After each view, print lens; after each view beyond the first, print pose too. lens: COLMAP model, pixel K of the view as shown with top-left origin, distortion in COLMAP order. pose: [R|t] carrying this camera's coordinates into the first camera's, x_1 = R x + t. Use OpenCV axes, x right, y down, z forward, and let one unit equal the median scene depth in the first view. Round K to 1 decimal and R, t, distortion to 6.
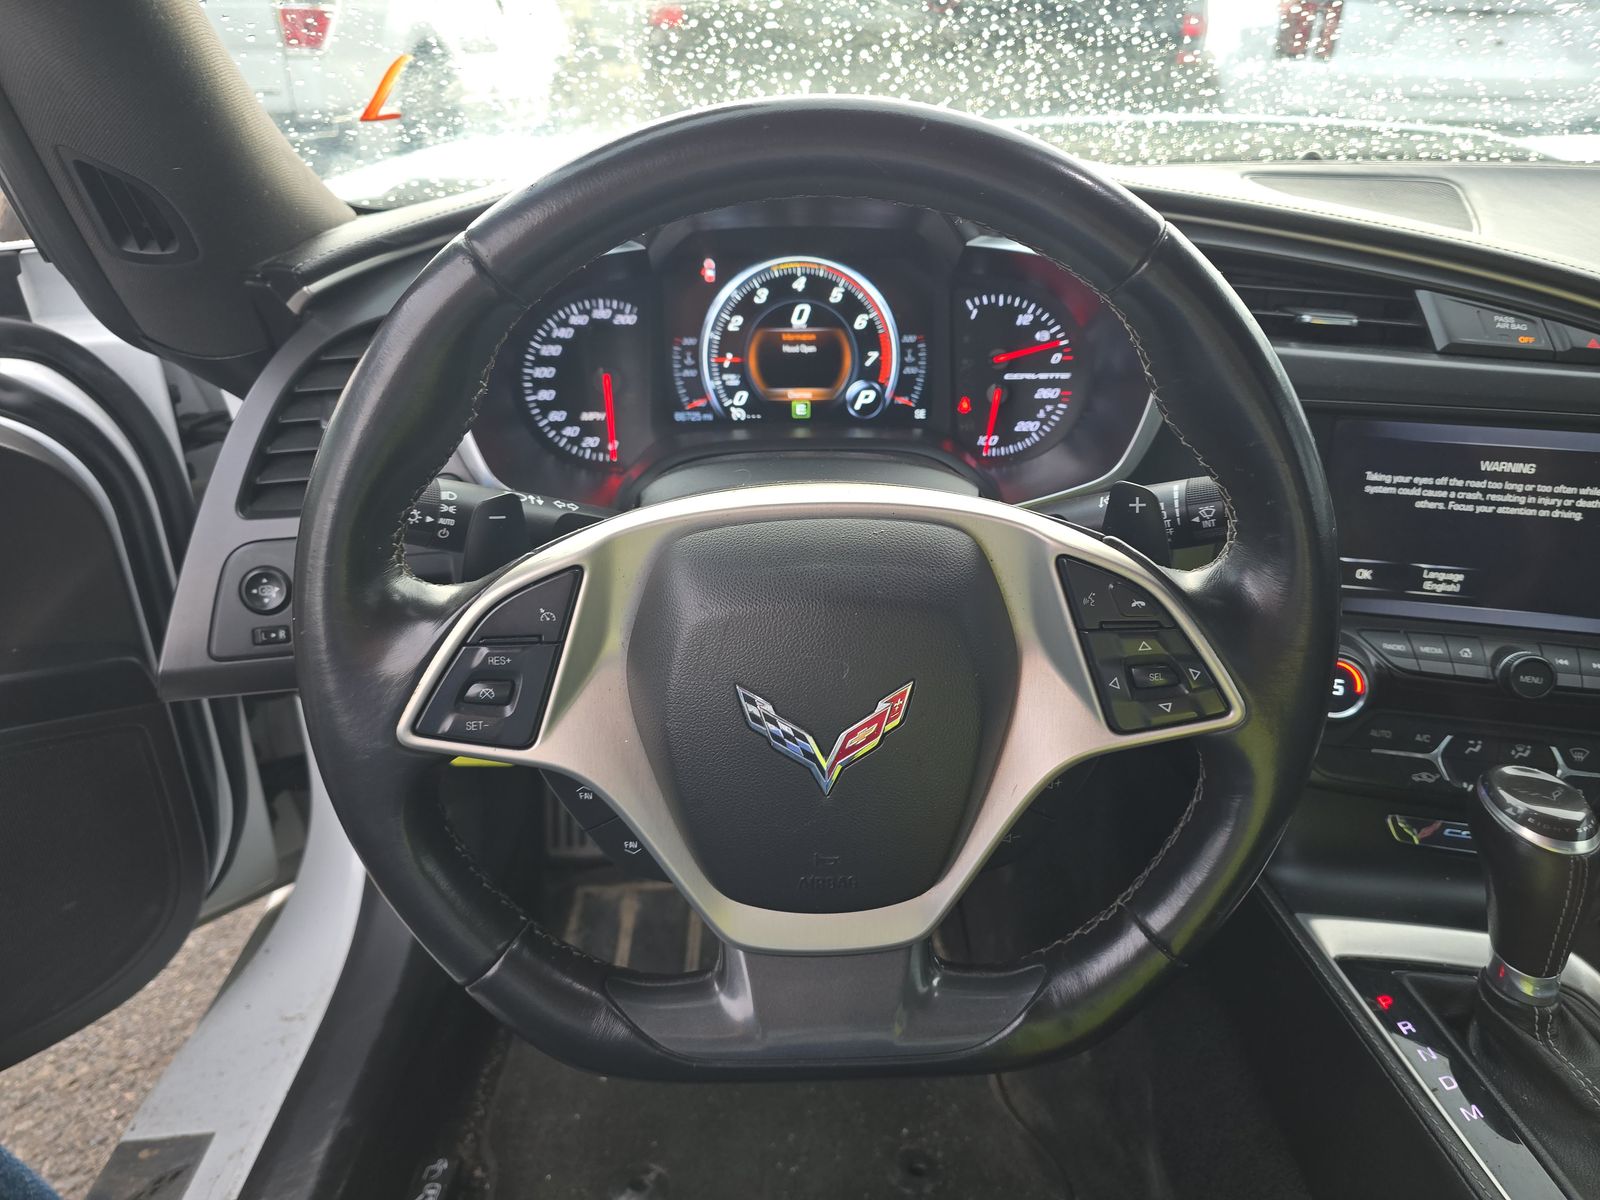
lens RADIAL K [[1098.5, 0, 800.9], [0, 1098.5, 611.6], [0, 0, 1]] dist [0.059960, -0.080584]
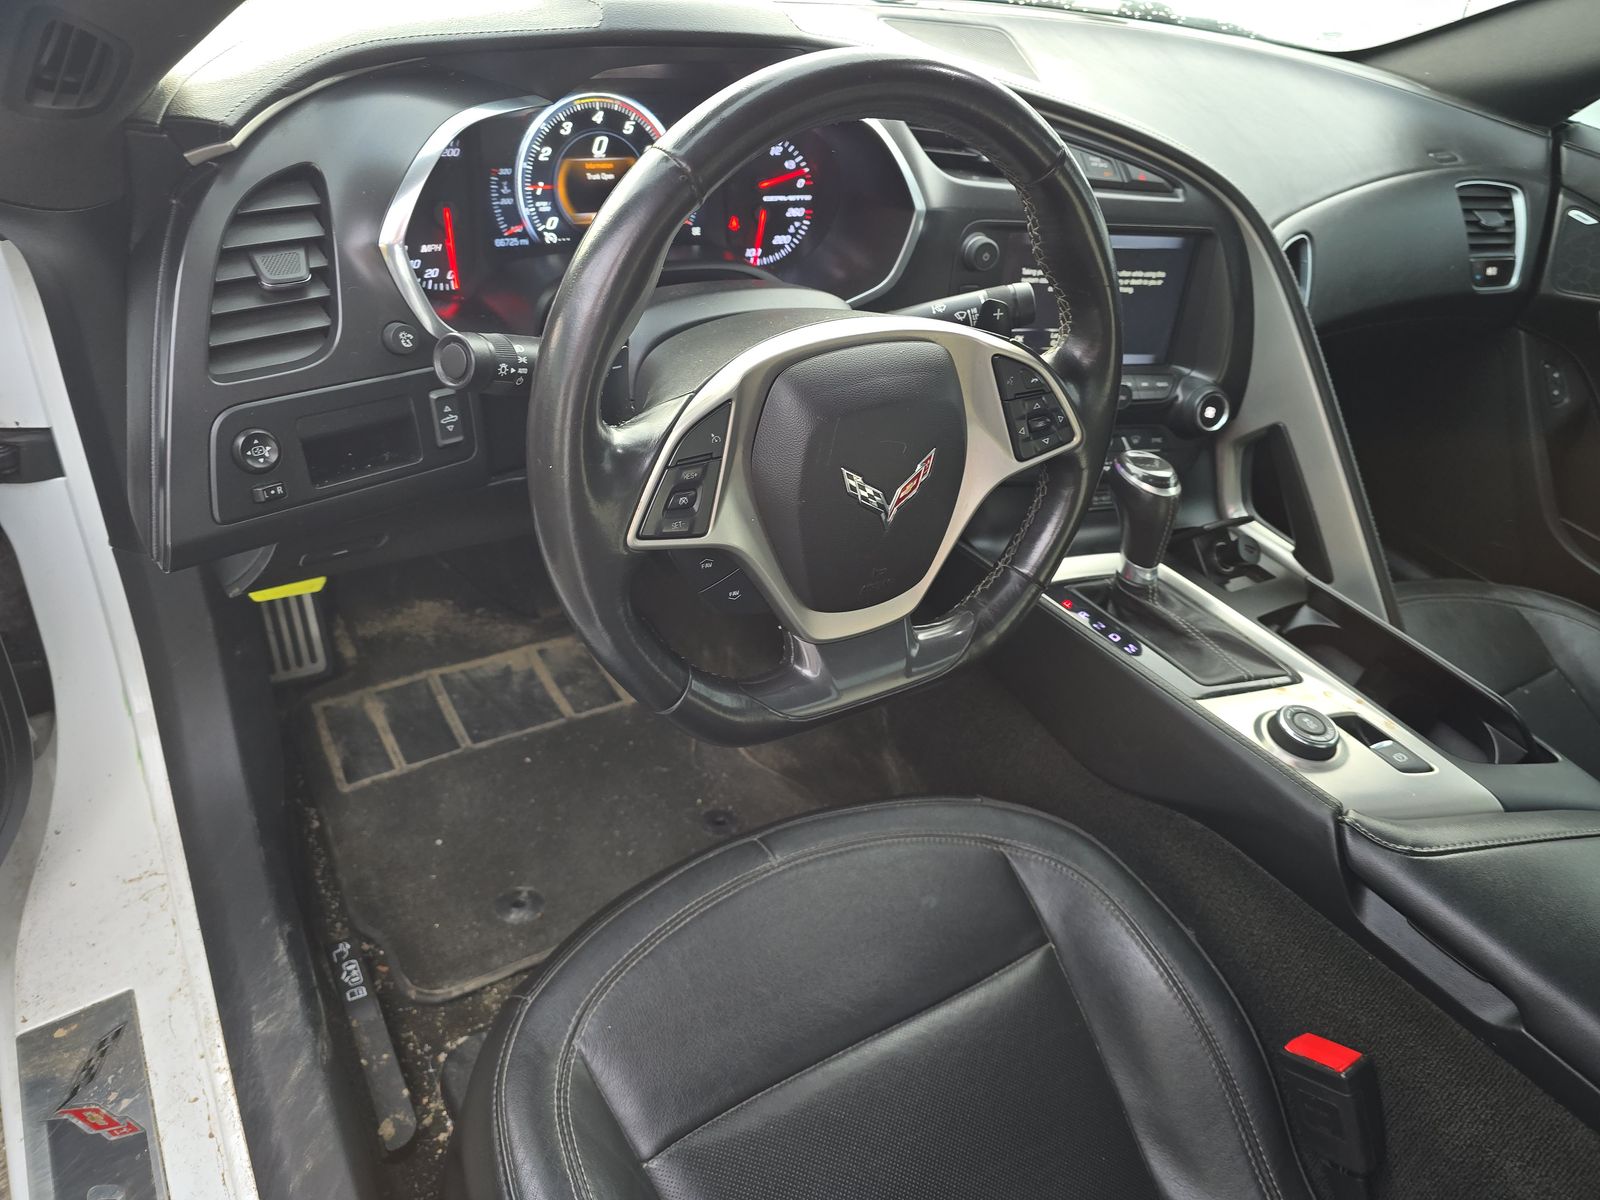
lens RADIAL K [[1086.0, 0, 806.2], [0, 1086.0, 601.8], [0, 0, 1]] dist [0.056061, -0.060595]
pose [[0.854142, -0.205731, 0.477615, -0.456406], [0.100457, 0.966395, 0.236618, -0.060560], [-0.510244, -0.154125, 0.846106, -0.138141]]
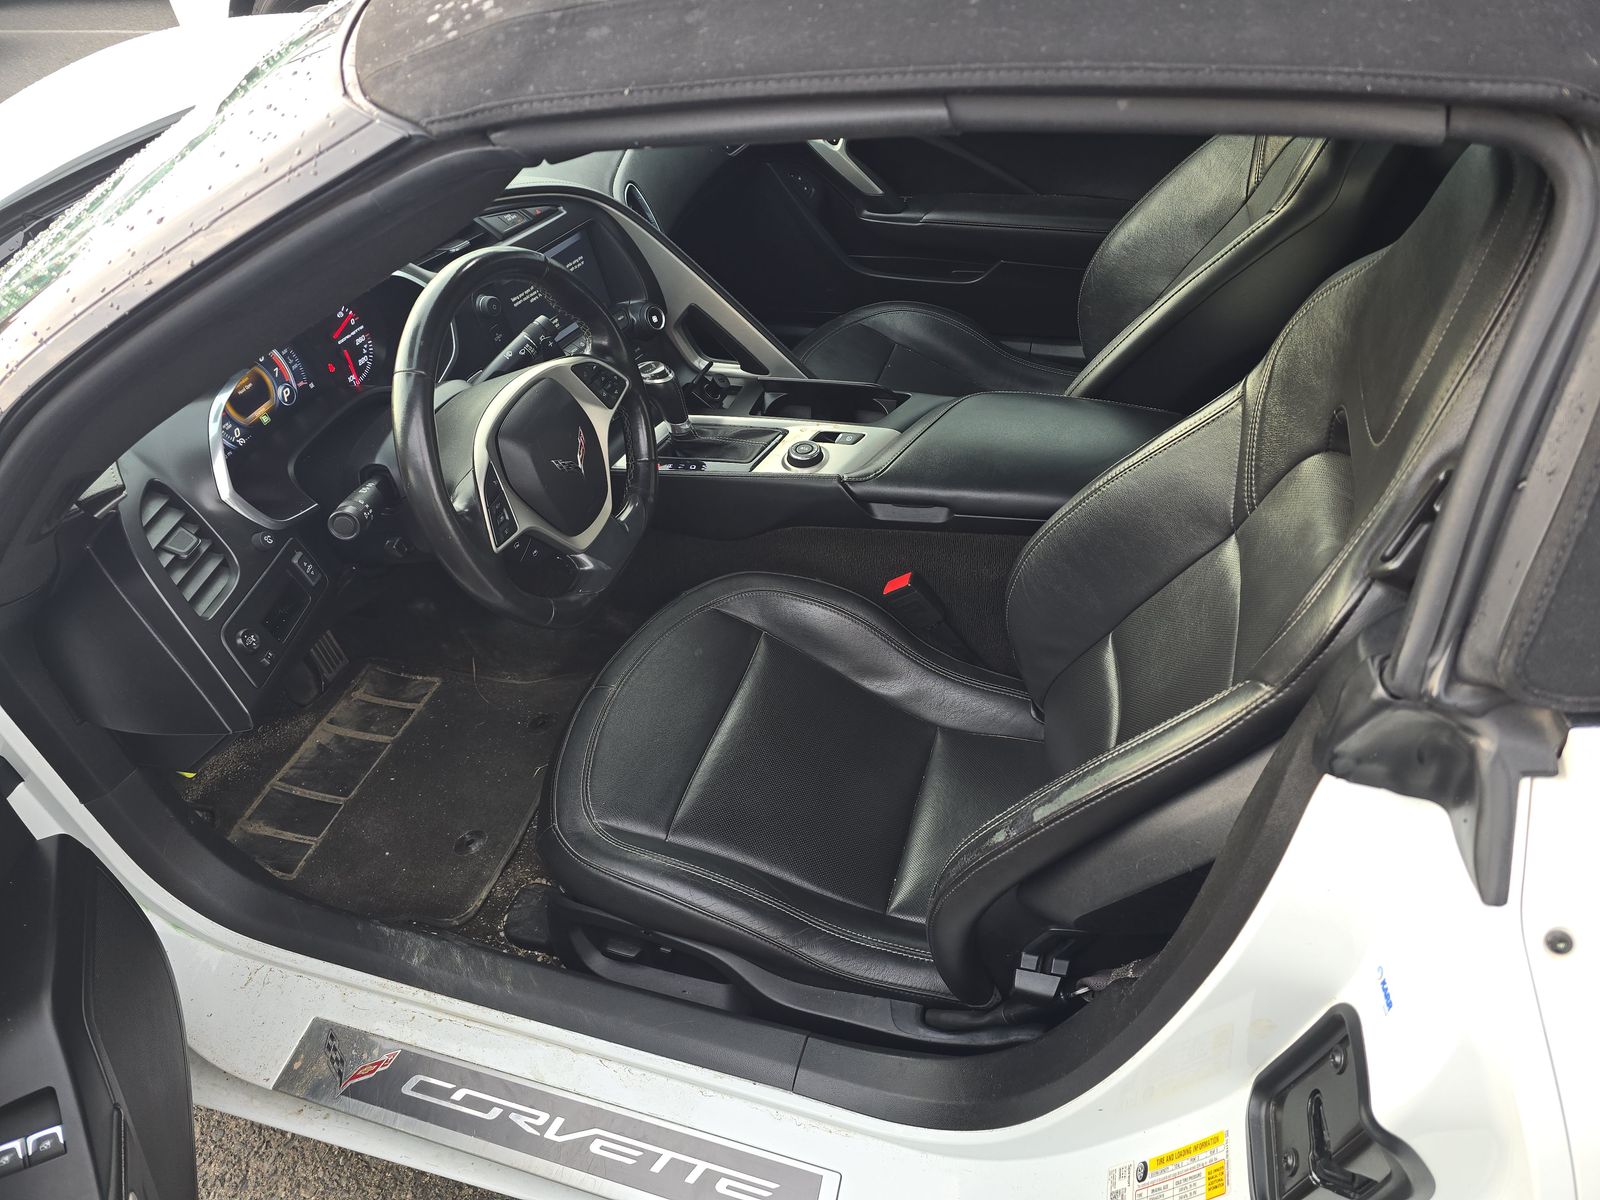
lens RADIAL K [[1086.0, 0, 806.2], [0, 1086.0, 601.8], [0, 0, 1]] dist [0.056061, -0.060595]
pose [[0.327333, -0.646160, 0.689442, -1.094861], [0.500924, 0.737338, 0.453220, -0.332937], [-0.801204, 0.197004, 0.565032, -0.568490]]
